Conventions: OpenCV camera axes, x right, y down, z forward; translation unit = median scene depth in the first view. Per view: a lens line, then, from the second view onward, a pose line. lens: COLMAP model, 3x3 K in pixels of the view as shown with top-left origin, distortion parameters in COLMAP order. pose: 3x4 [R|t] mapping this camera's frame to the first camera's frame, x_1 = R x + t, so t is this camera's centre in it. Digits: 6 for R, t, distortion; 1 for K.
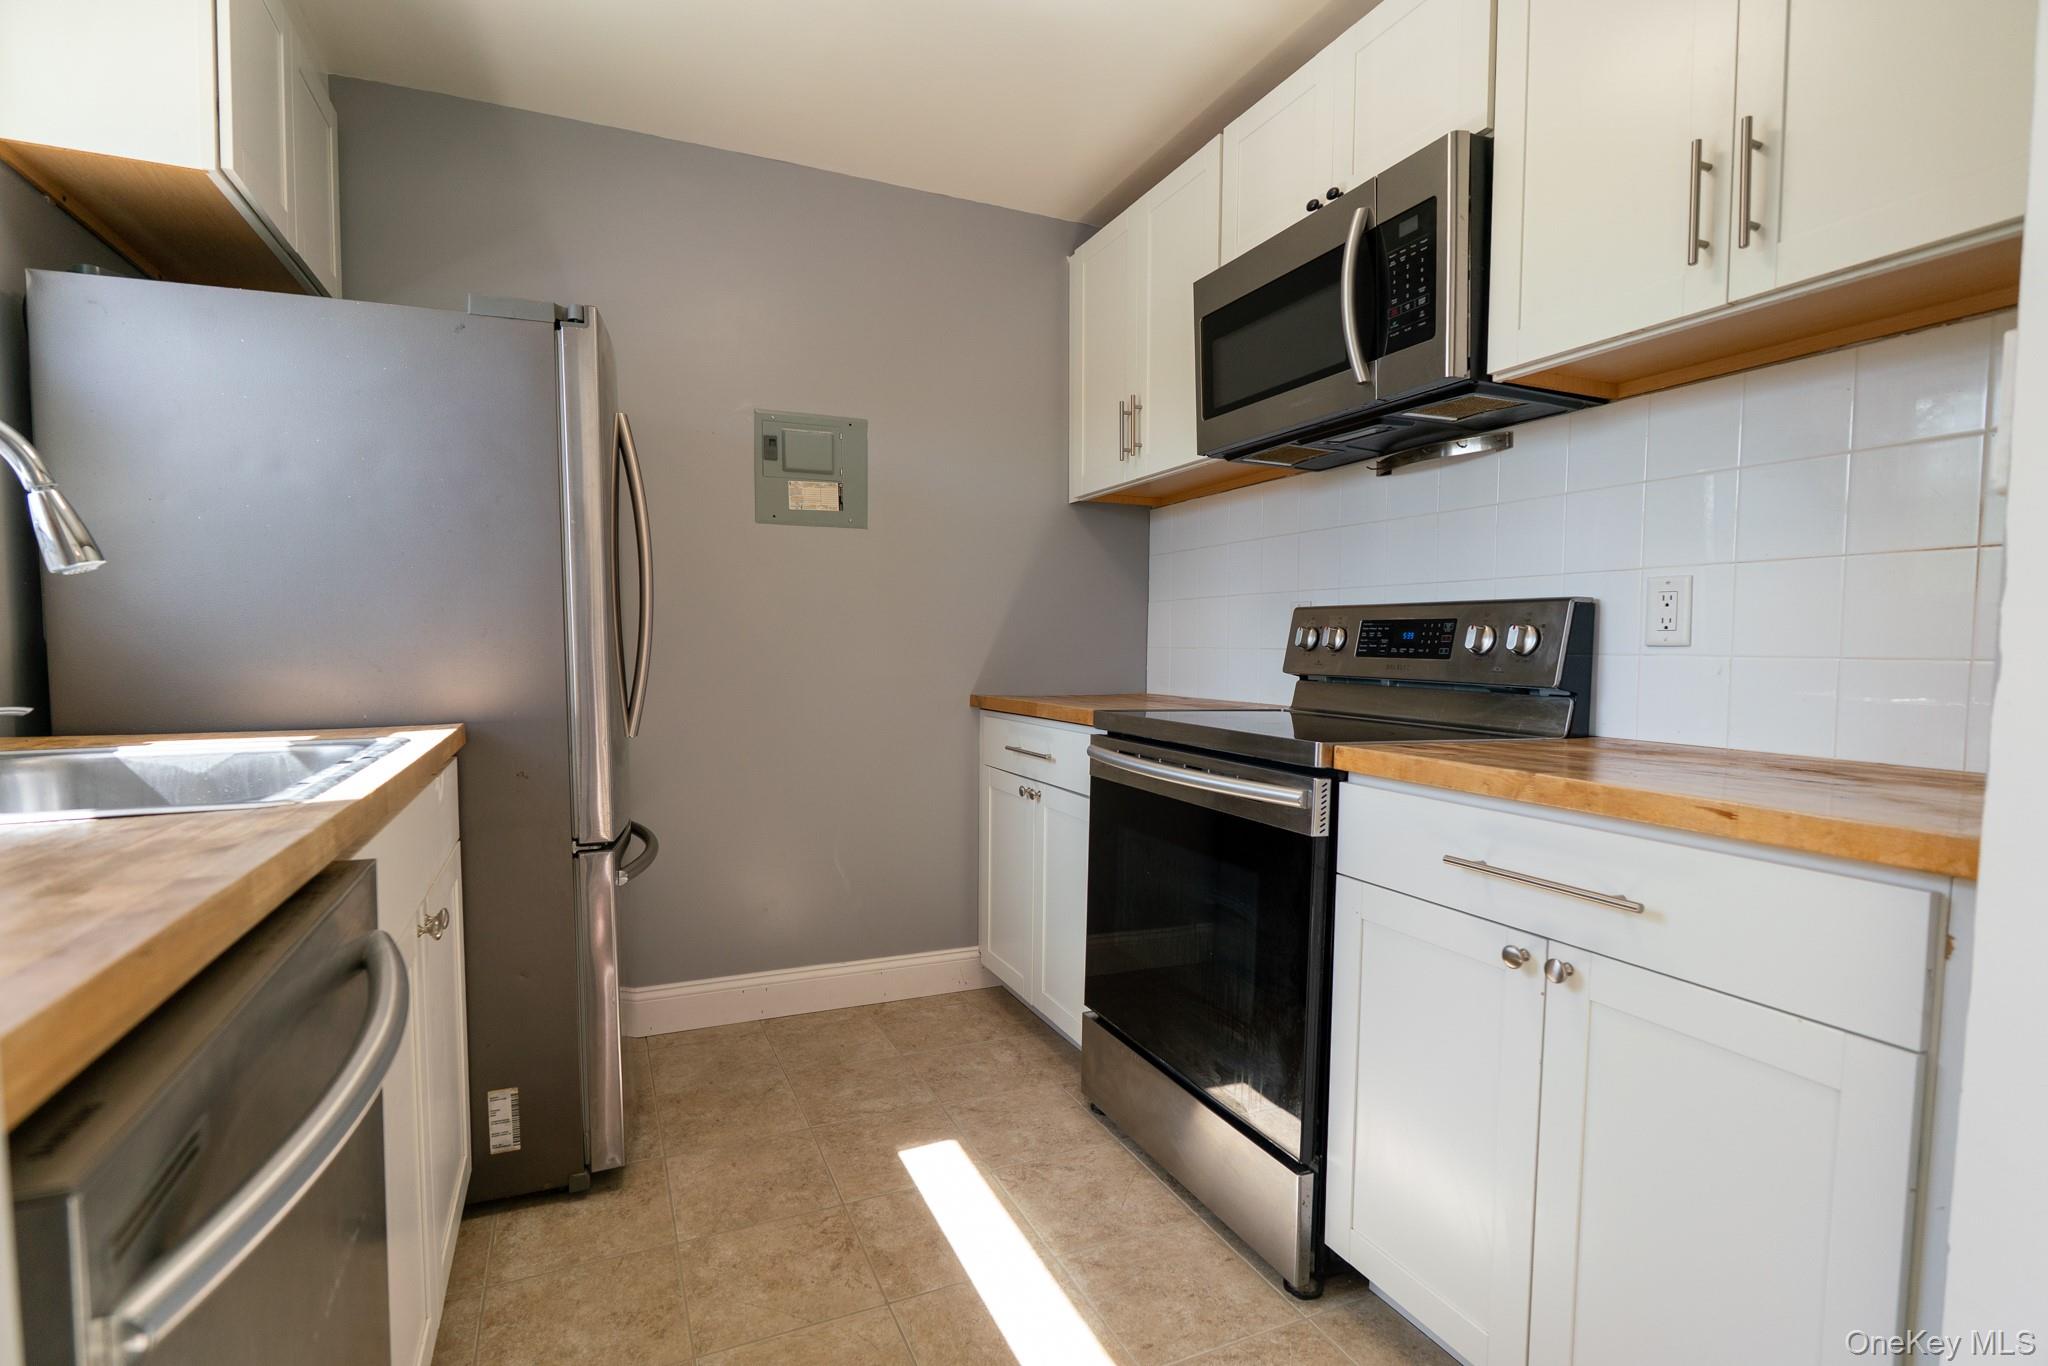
lens RADIAL K [[989.0, 0, 1019.4], [0, 989.0, 696.0], [0, 0, 1]] dist [0.000231, -0.000238]
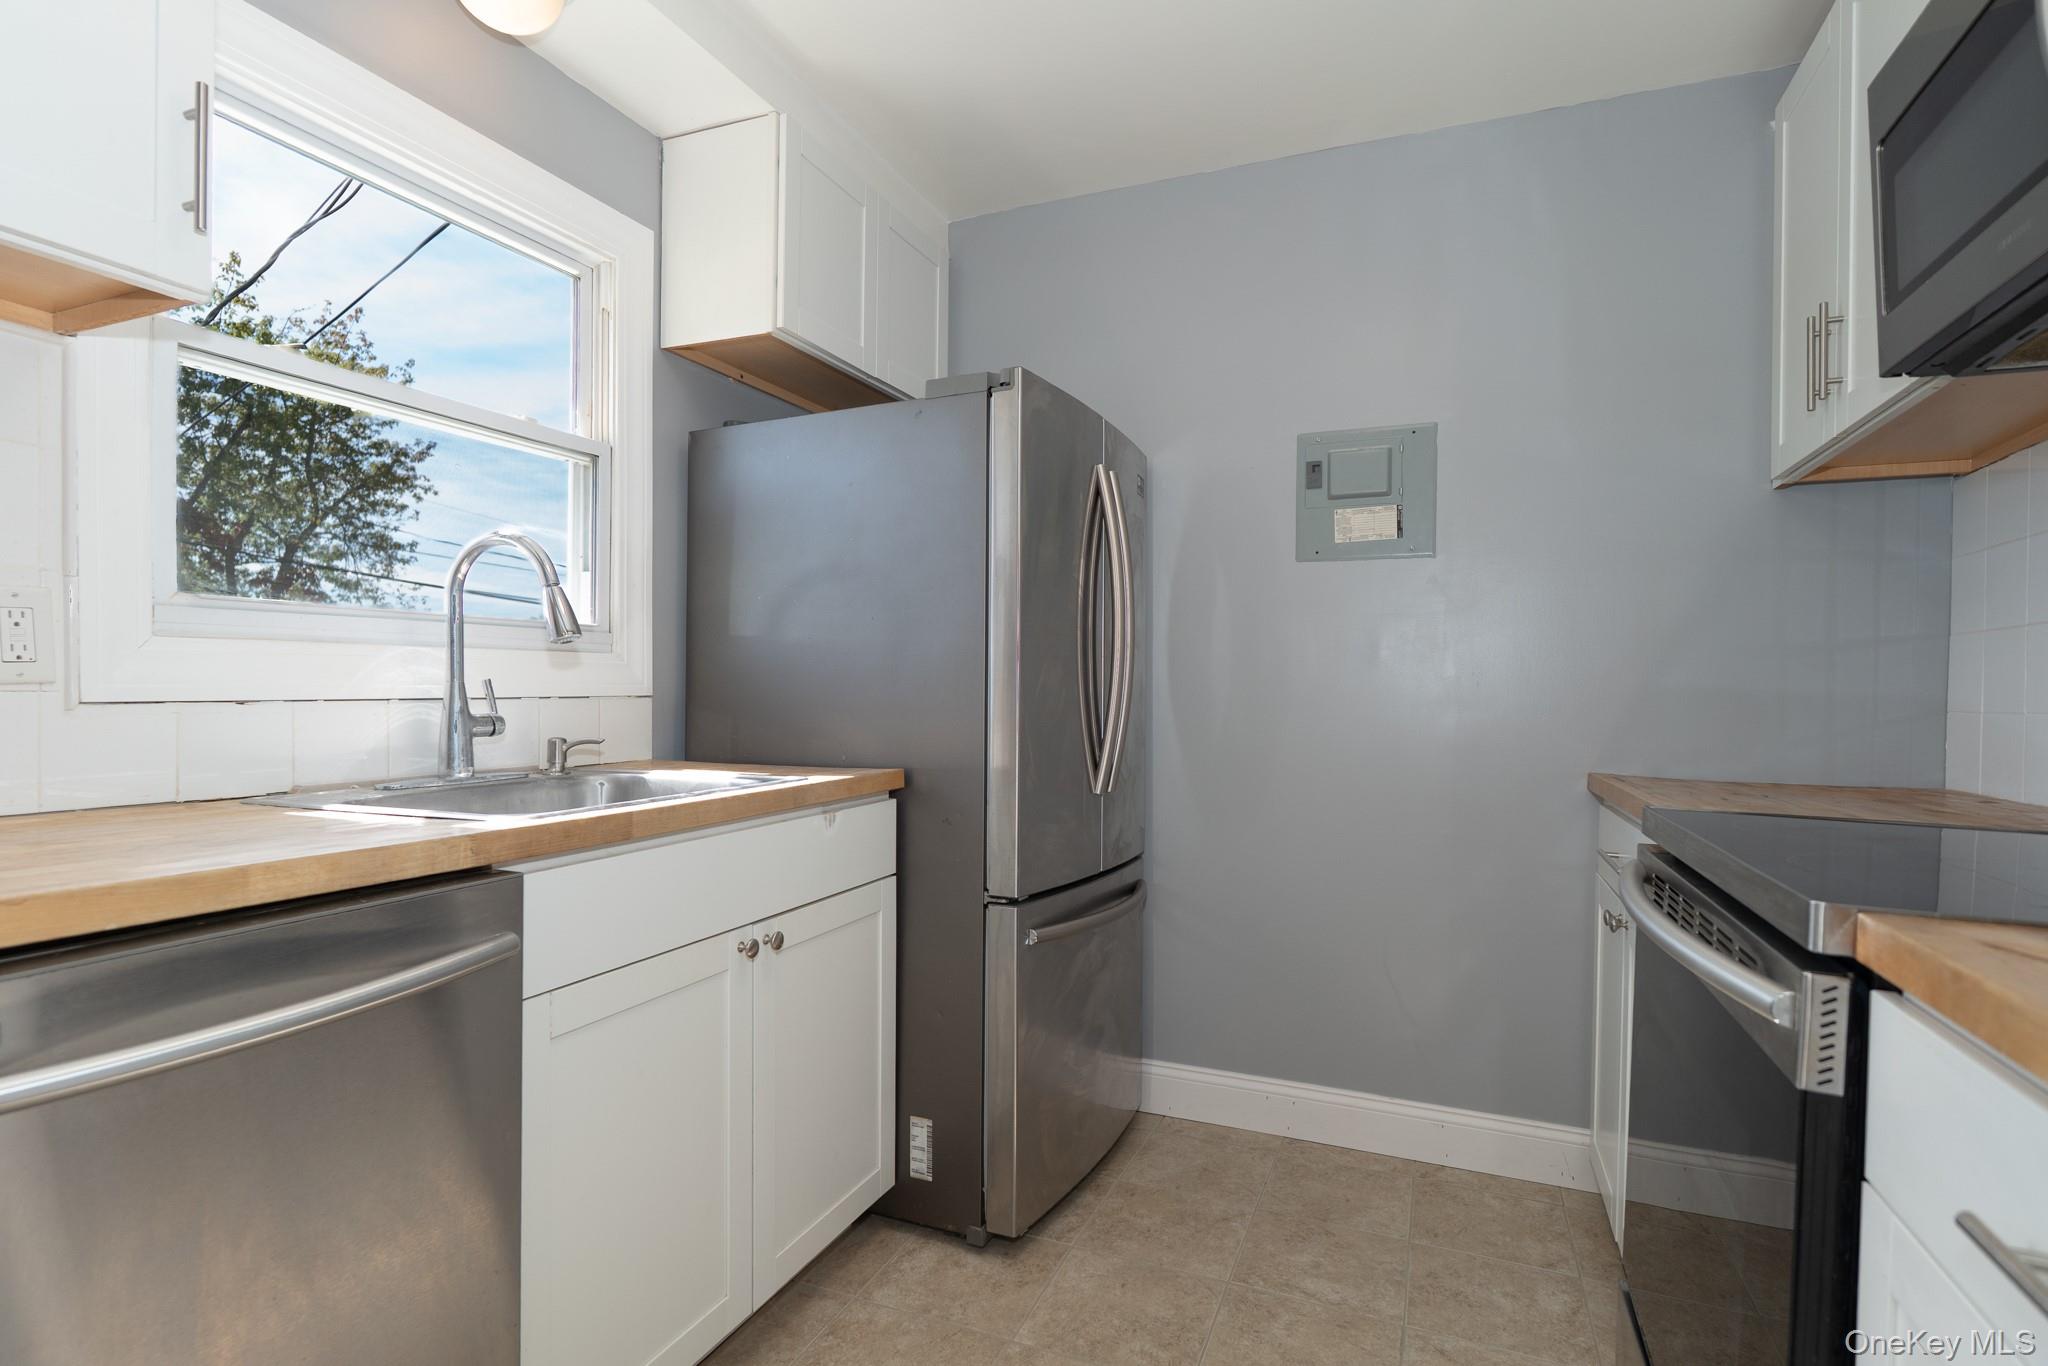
lens RADIAL K [[1039.6, 0, 1002.5], [0, 1039.6, 694.7], [0, 0, 1]] dist [-0.000639, 0.000567]
pose [[0.684479, 0.006219, -0.729006, 0.293192], [-0.047956, 0.998182, -0.036511, -0.014036], [0.727453, 0.059951, 0.683533, 0.238232]]
